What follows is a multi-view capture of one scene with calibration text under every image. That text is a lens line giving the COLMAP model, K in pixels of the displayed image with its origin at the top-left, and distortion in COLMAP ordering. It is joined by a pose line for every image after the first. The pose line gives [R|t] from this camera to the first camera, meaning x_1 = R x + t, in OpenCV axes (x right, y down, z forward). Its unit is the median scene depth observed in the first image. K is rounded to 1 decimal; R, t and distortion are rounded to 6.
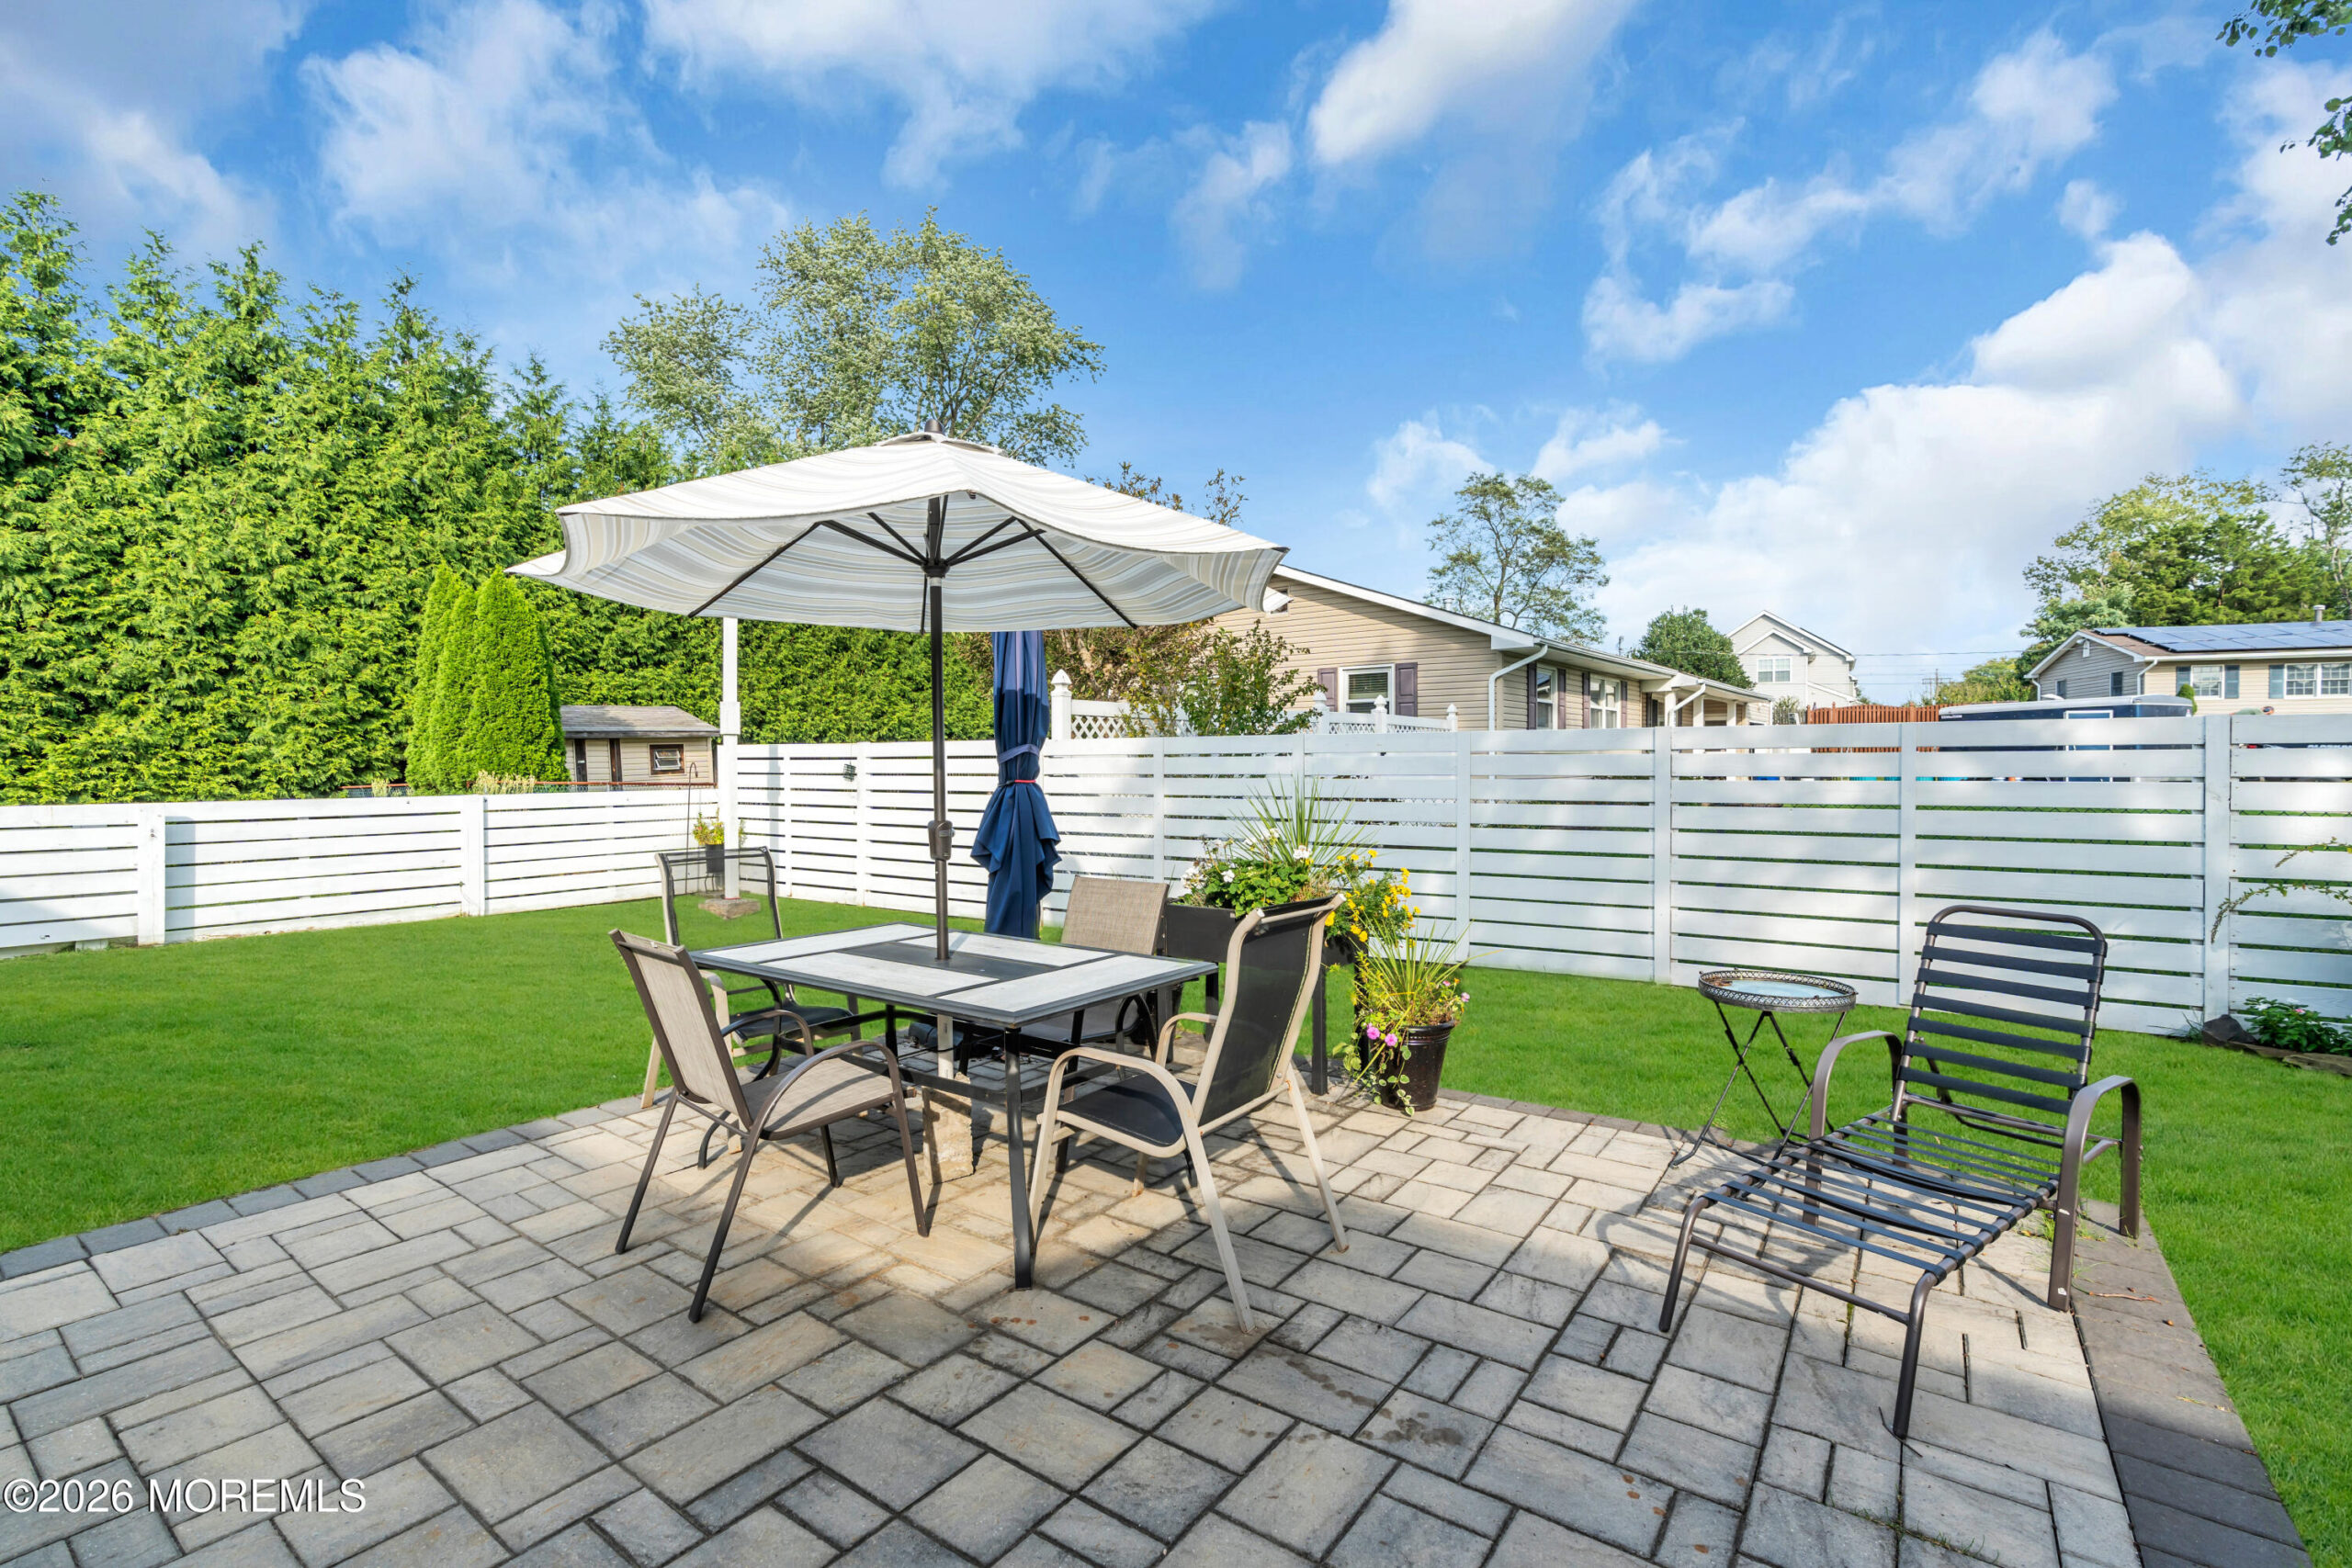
lens RADIAL K [[1043.8, 0, 1176.0], [0, 1043.8, 784.0], [0, 0, 1]] dist [-0.006479, 0.000006]
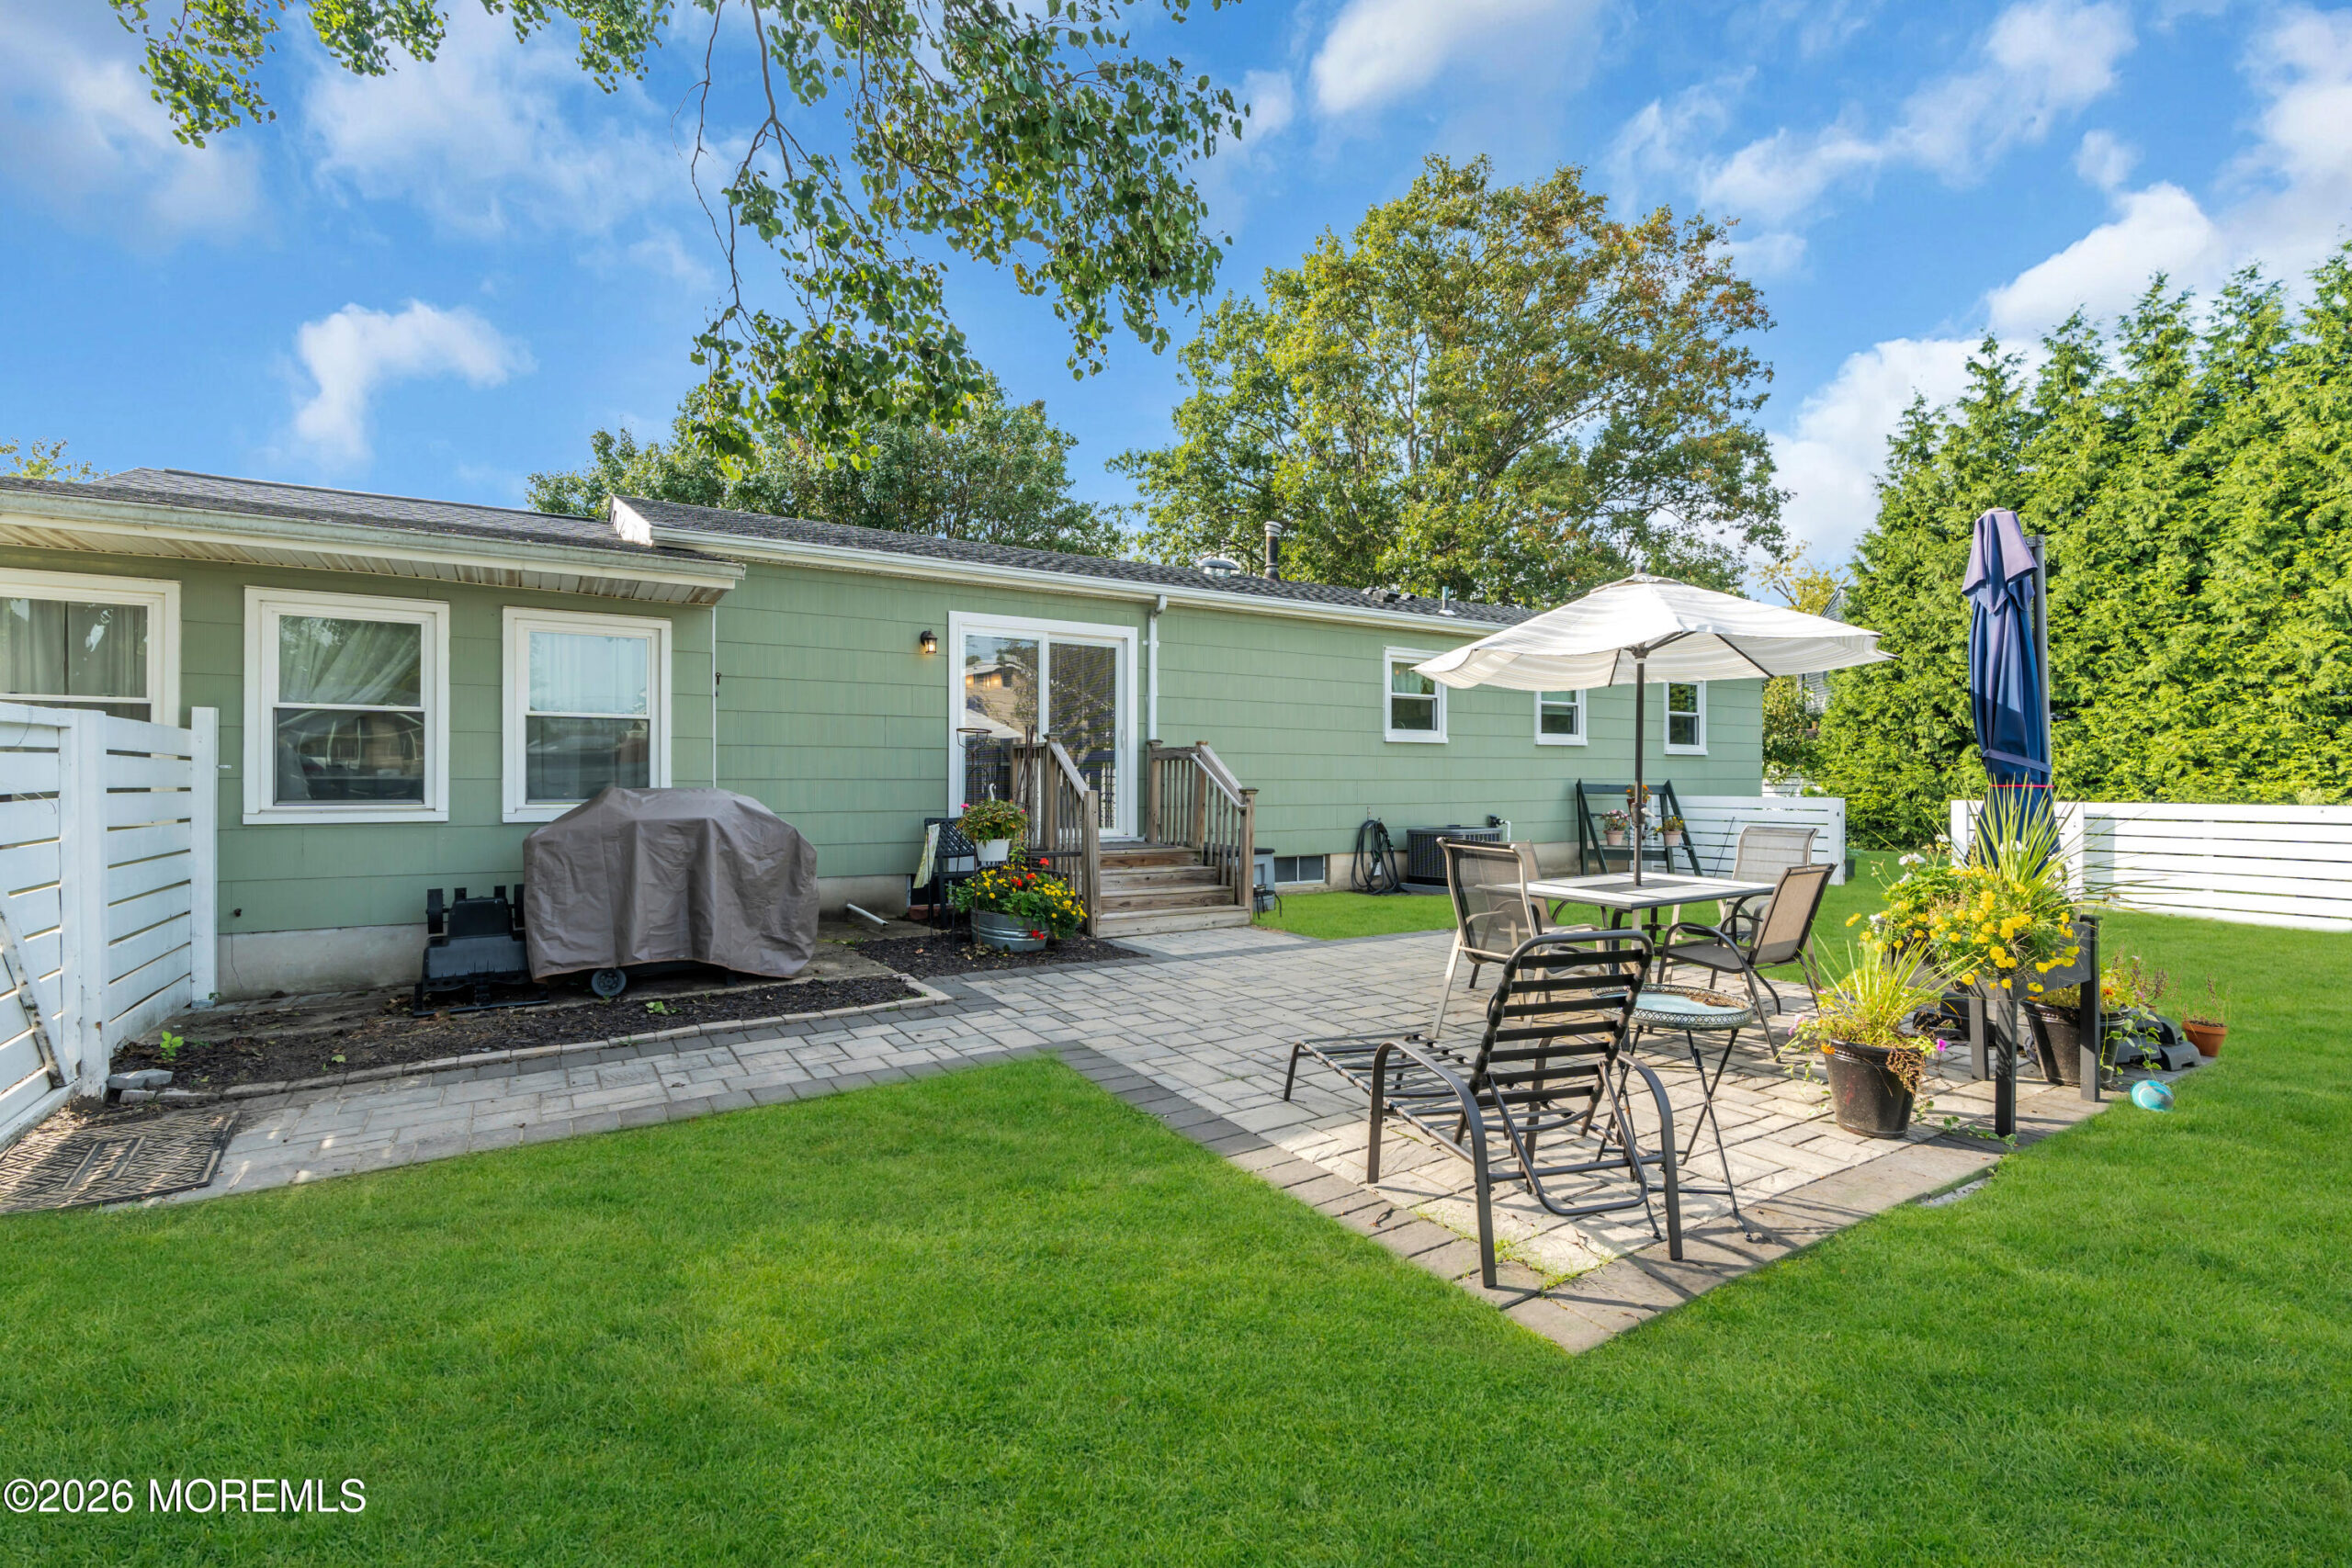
lens RADIAL K [[1061.9, 0, 1176.0], [0, 1061.9, 784.0], [0, 0, 1]] dist [-0.014187, -0.000035]
pose [[-0.377689, 0.006040, -0.925913, 0.332749], [-0.019032, 0.999717, 0.014284, -0.000577], [0.925737, 0.023017, -0.377467, 0.194701]]
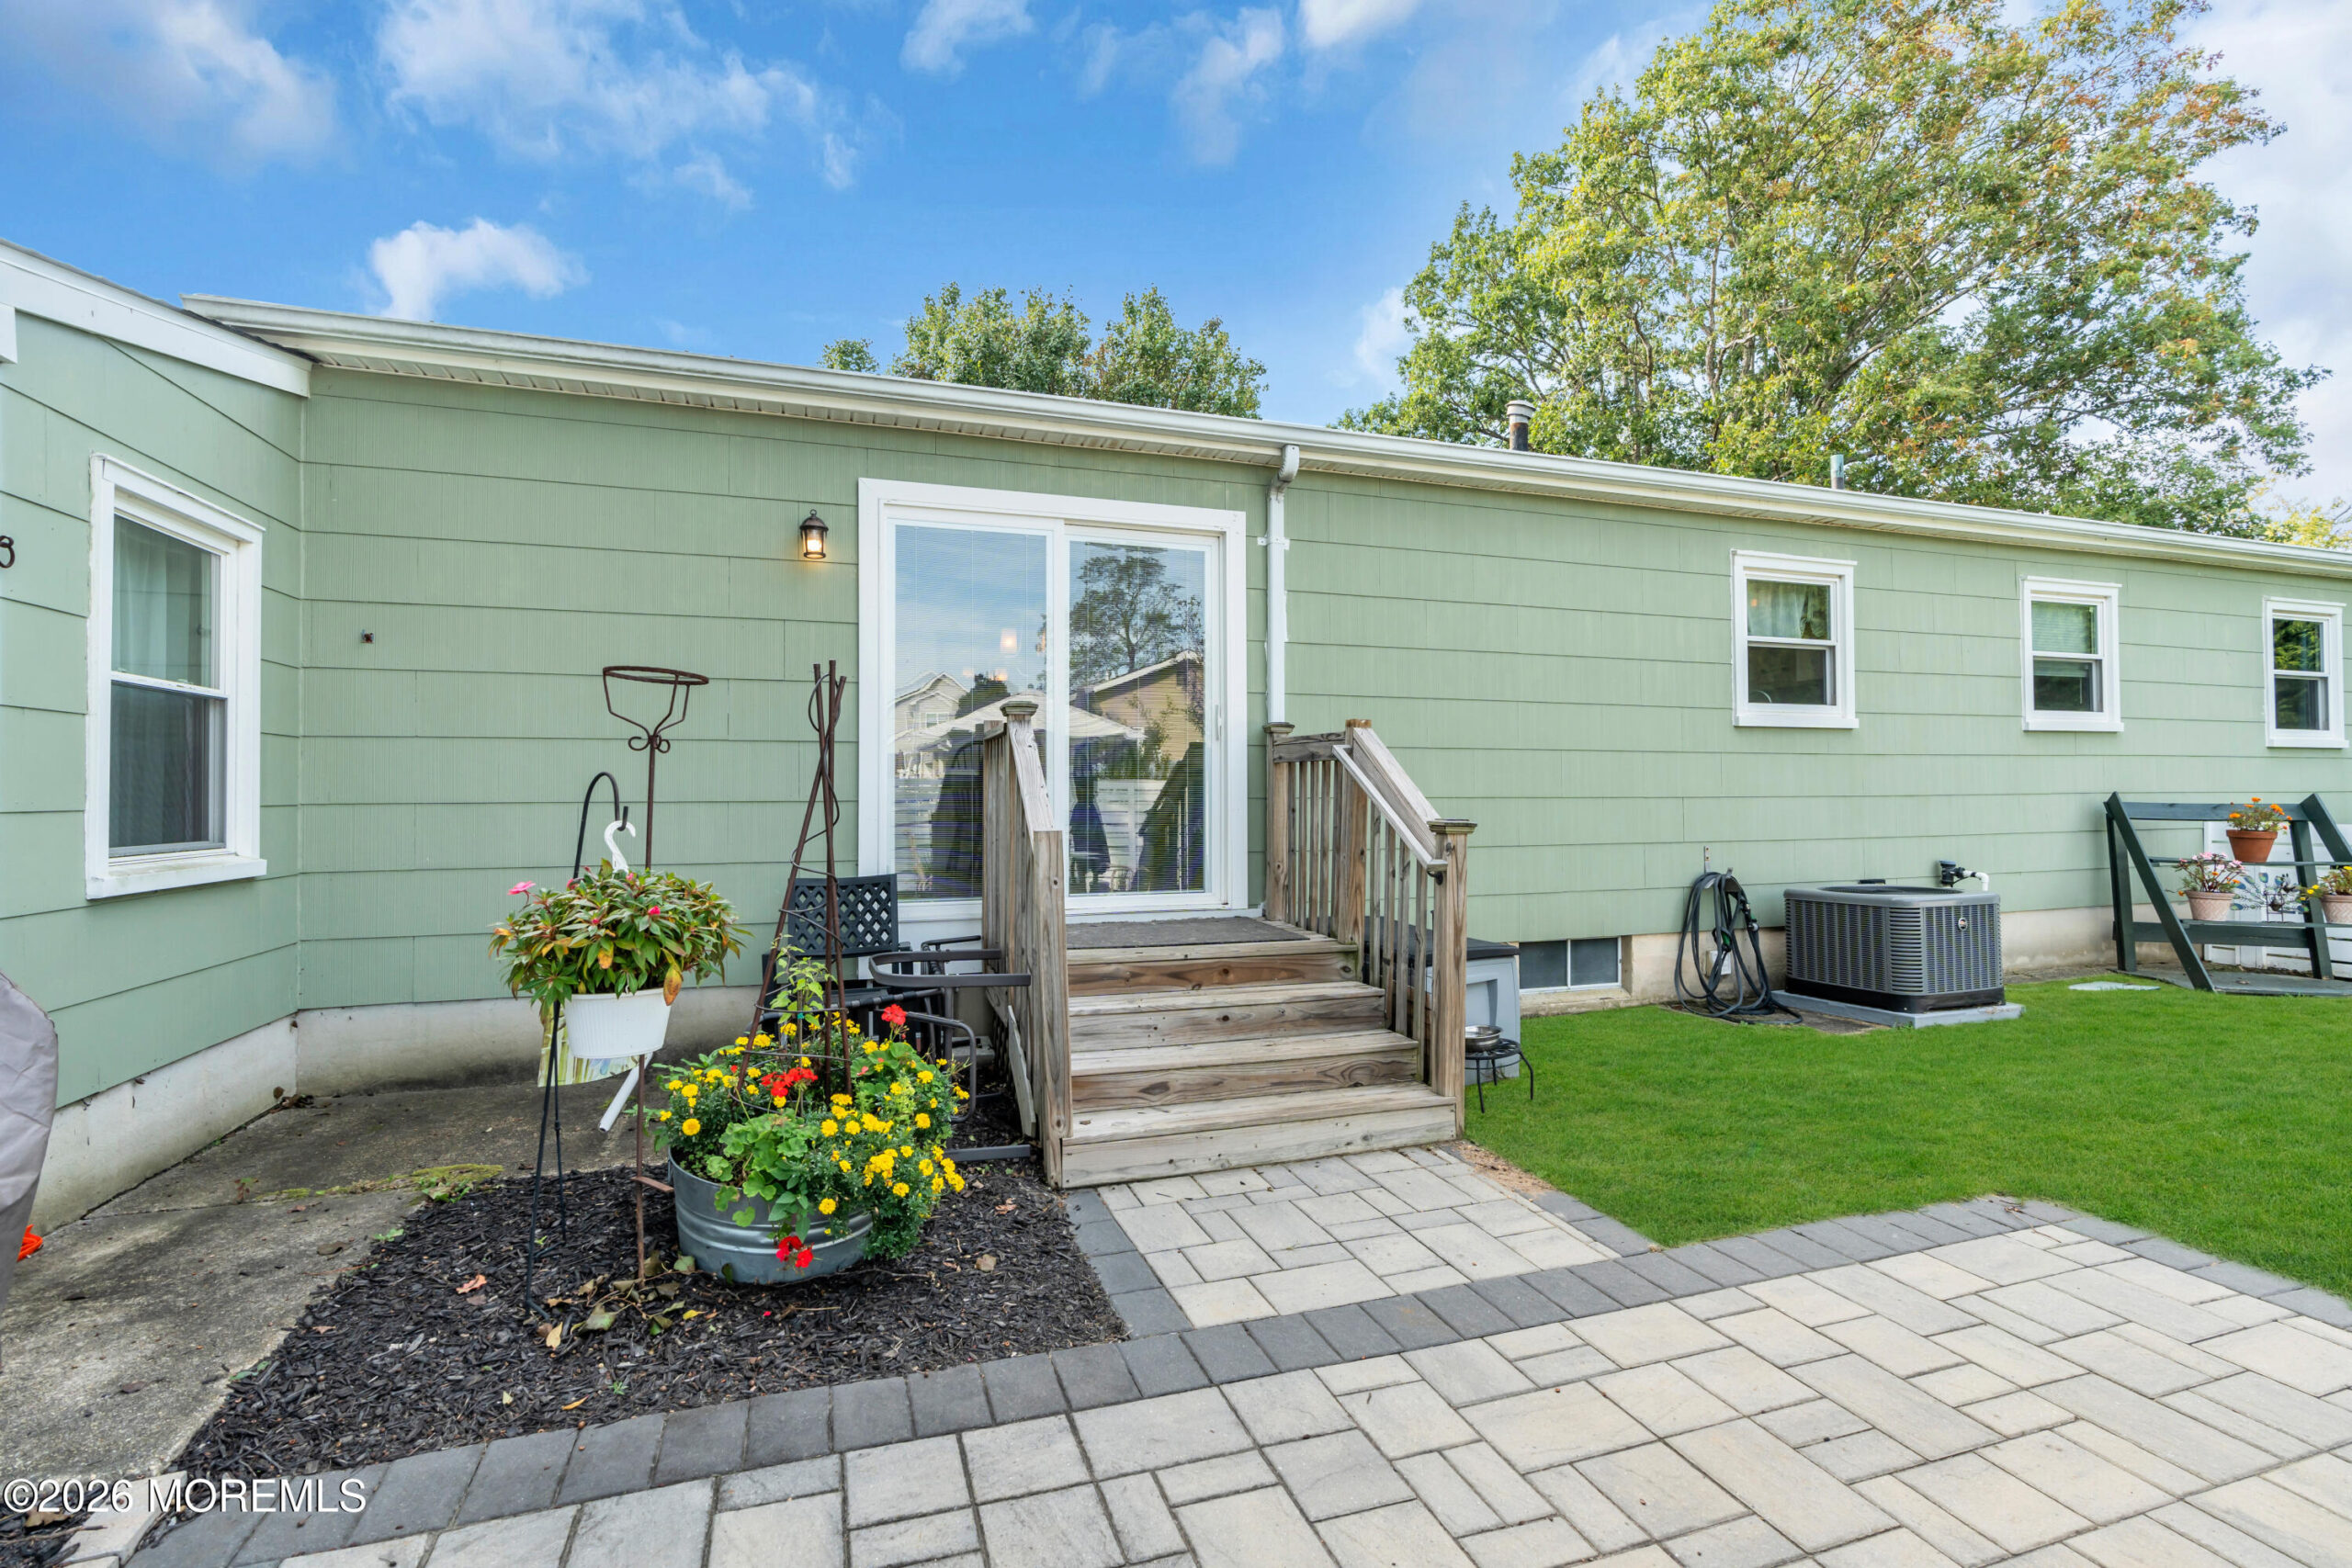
lens RADIAL K [[1051.8, 0, 1178.7], [0, 1051.8, 775.7], [0, 0, 1]] dist [-0.005682, 0.000143]
pose [[-0.581724, -0.008838, -0.813339, 0.039999], [-0.011890, 0.999927, -0.002362, -0.000103], [0.813300, 0.008296, -0.581786, 0.110263]]
